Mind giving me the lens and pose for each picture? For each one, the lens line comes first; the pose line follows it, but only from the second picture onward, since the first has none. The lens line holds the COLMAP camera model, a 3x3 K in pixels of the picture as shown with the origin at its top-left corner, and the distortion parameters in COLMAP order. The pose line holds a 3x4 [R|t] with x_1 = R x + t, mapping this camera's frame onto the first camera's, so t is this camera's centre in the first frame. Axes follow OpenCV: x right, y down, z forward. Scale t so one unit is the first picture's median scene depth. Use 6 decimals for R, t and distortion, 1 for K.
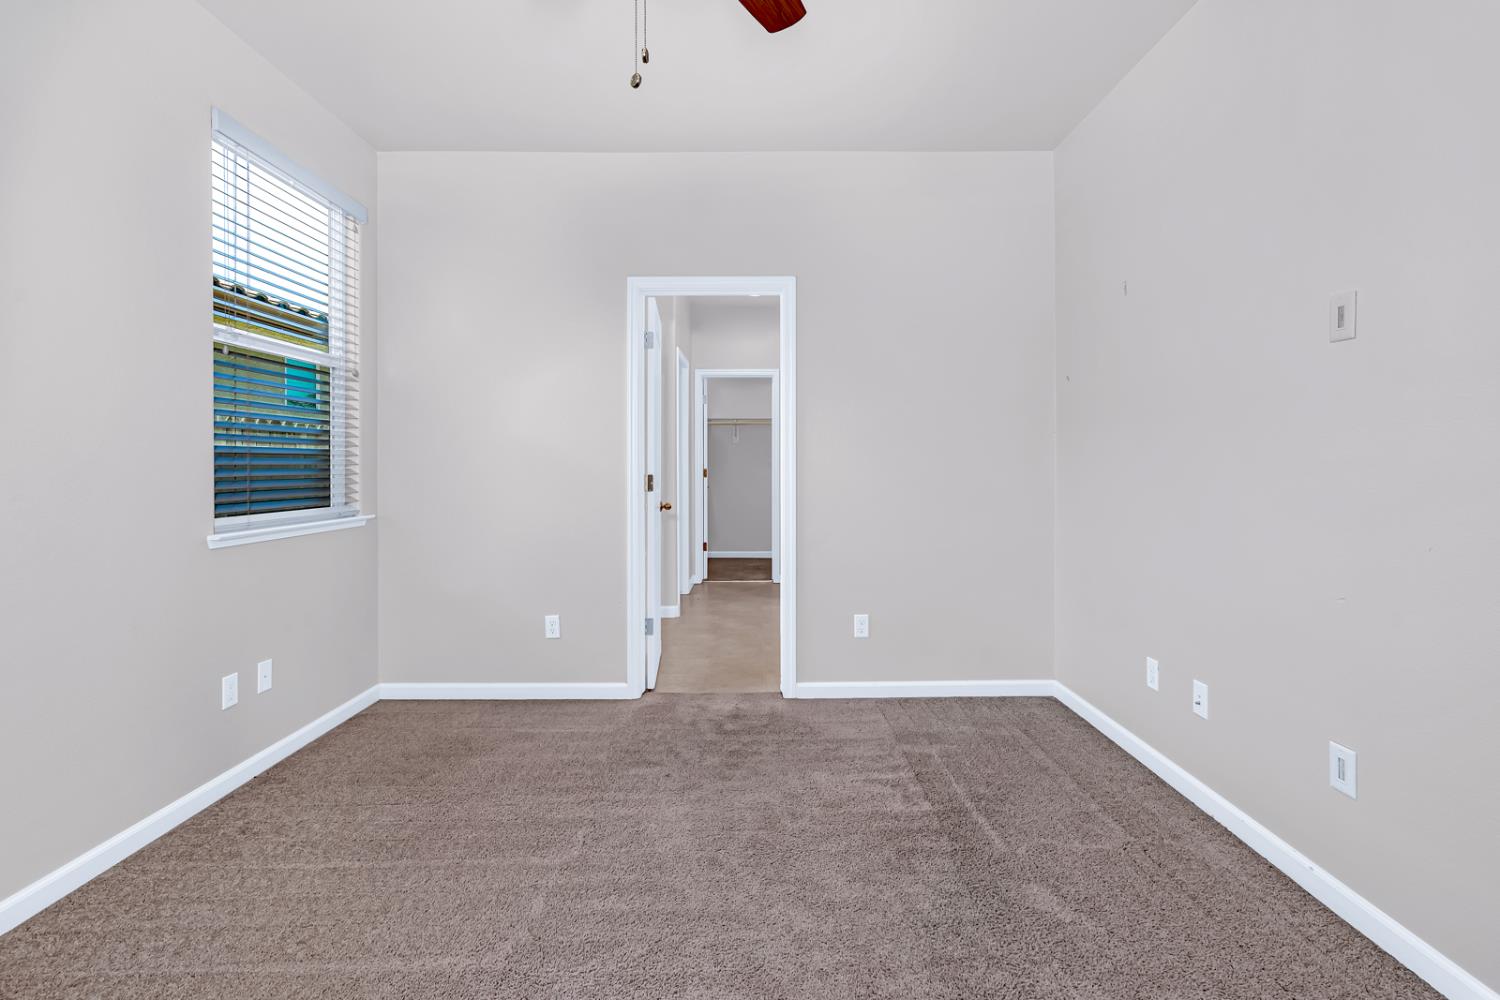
lens RADIAL K [[689.6, 0, 756.0], [0, 689.6, 471.0], [0, 0, 1]] dist [-0.004047, 0.000547]
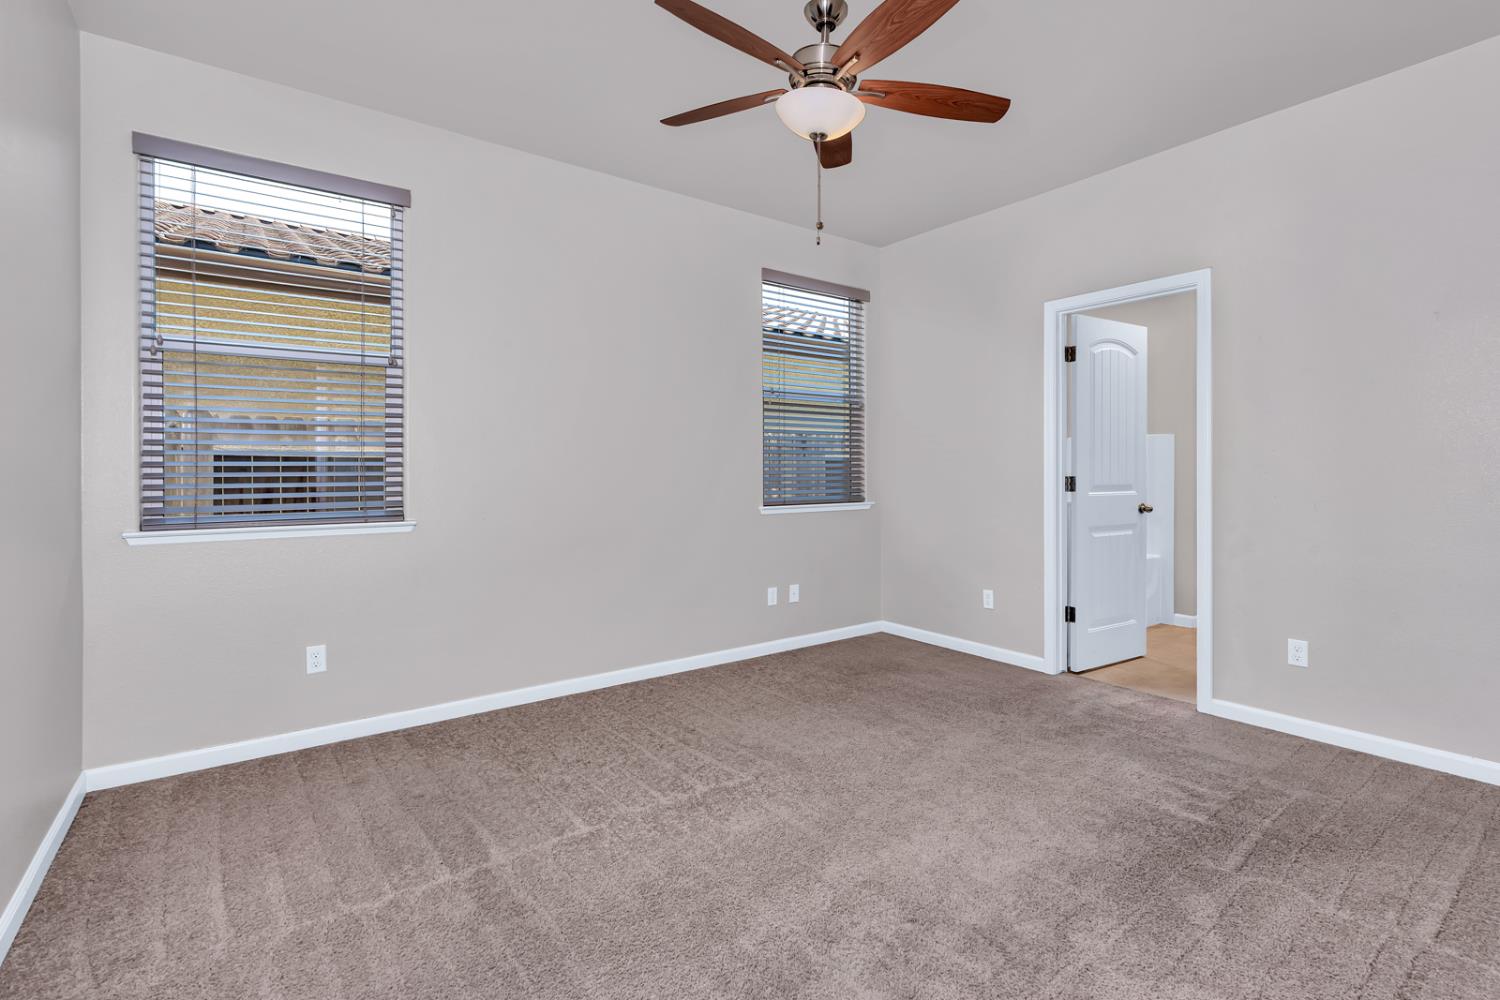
lens RADIAL K [[689.6, 0, 756.0], [0, 689.6, 471.0], [0, 0, 1]] dist [-0.004047, 0.000547]
pose [[0.588949, -0.000107, -0.808170, 0.546756], [-0.002685, 0.999994, -0.002089, 0.002924], [0.808166, 0.003401, 0.588945, -0.062209]]
